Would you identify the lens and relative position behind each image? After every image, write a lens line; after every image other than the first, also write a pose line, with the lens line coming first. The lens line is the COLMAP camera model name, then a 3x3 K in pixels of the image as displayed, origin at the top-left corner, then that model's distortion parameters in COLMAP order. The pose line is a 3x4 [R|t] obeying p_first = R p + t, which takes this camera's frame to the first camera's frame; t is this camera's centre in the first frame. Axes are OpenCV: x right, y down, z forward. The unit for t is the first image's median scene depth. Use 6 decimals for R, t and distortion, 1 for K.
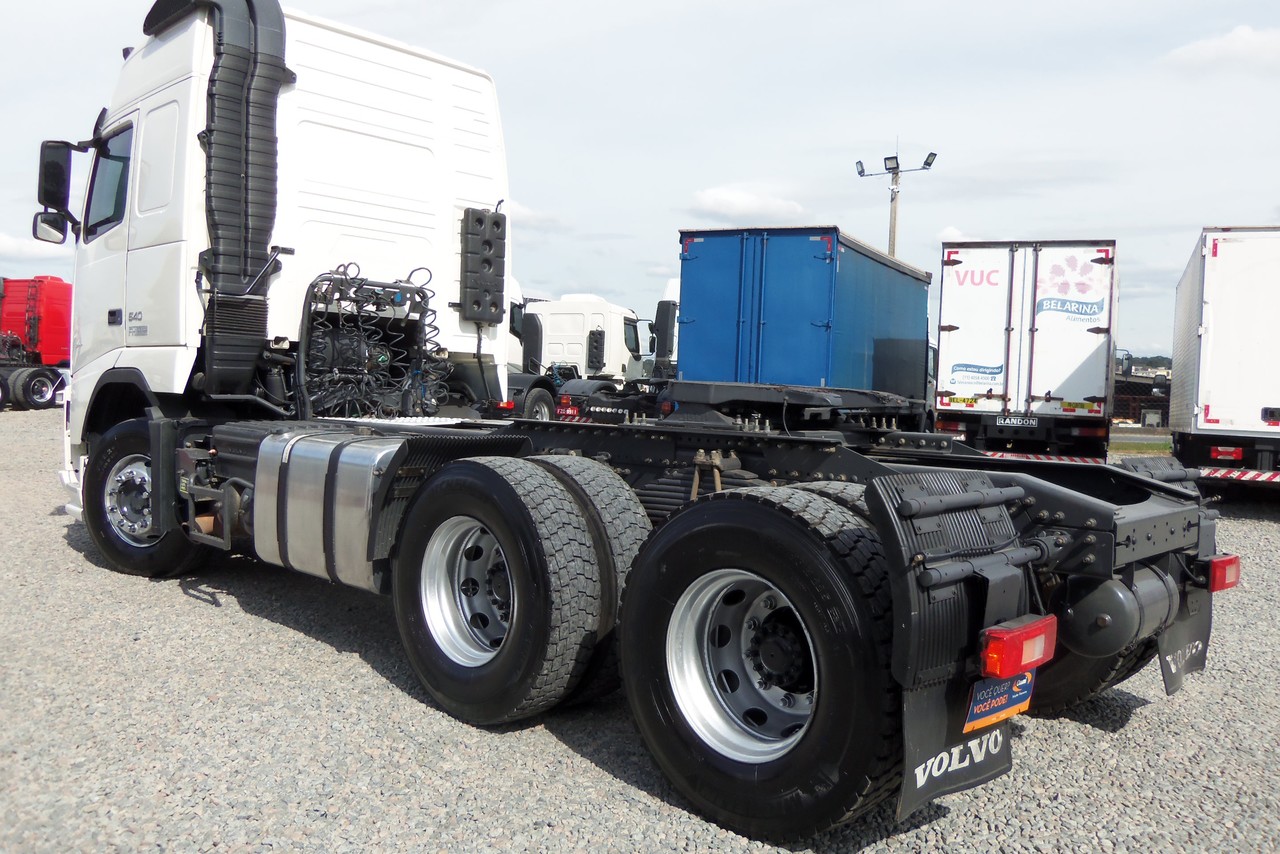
lens RADIAL K [[1059.2, 0, 635.3], [0, 1059.2, 429.3], [0, 0, 1]] dist [0.001159, 0.003193]
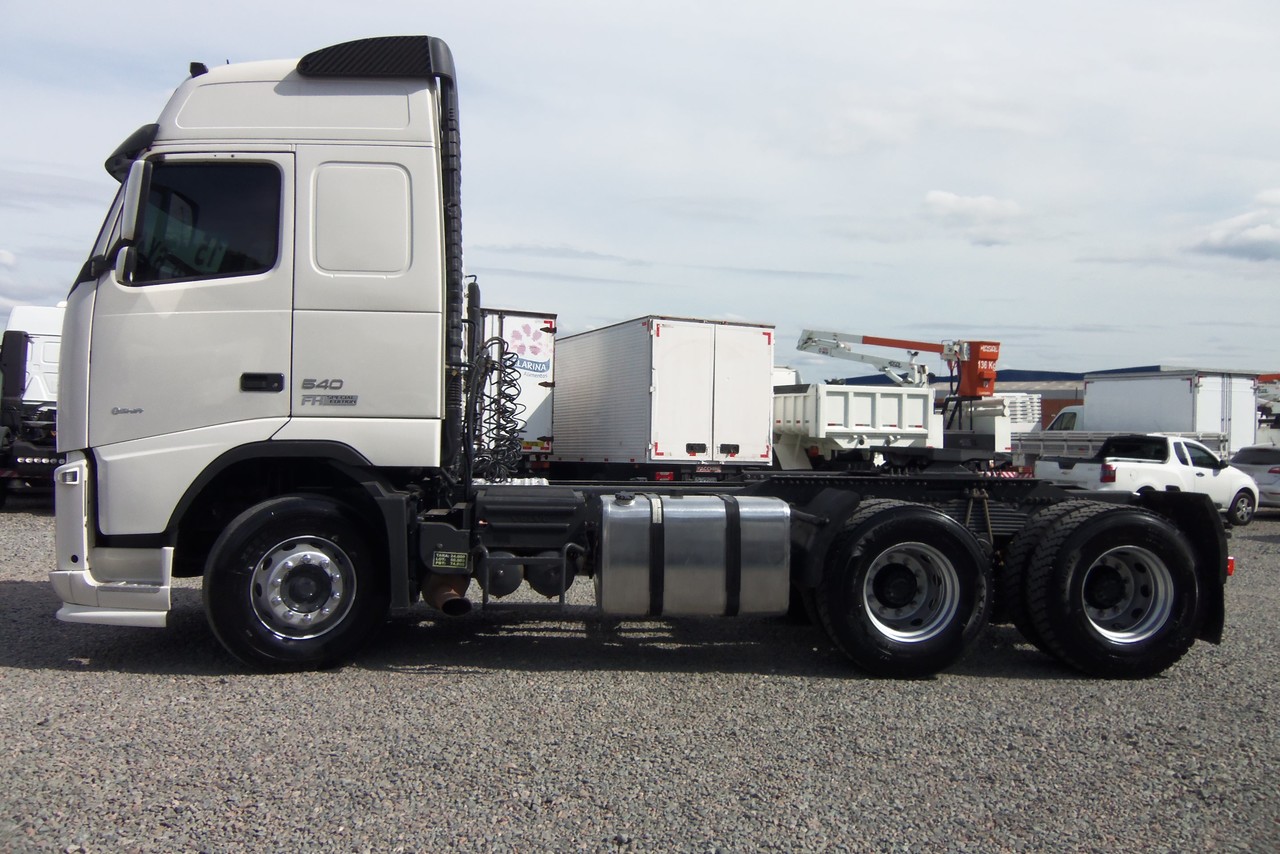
lens RADIAL K [[1059.2, 0, 635.3], [0, 1059.2, 429.3], [0, 0, 1]] dist [0.001159, 0.003193]
pose [[0.655419, -0.014570, 0.755125, -0.453389], [0.035051, 0.999323, -0.011141, -0.021970], [-0.754451, 0.033770, 0.655487, 0.091641]]
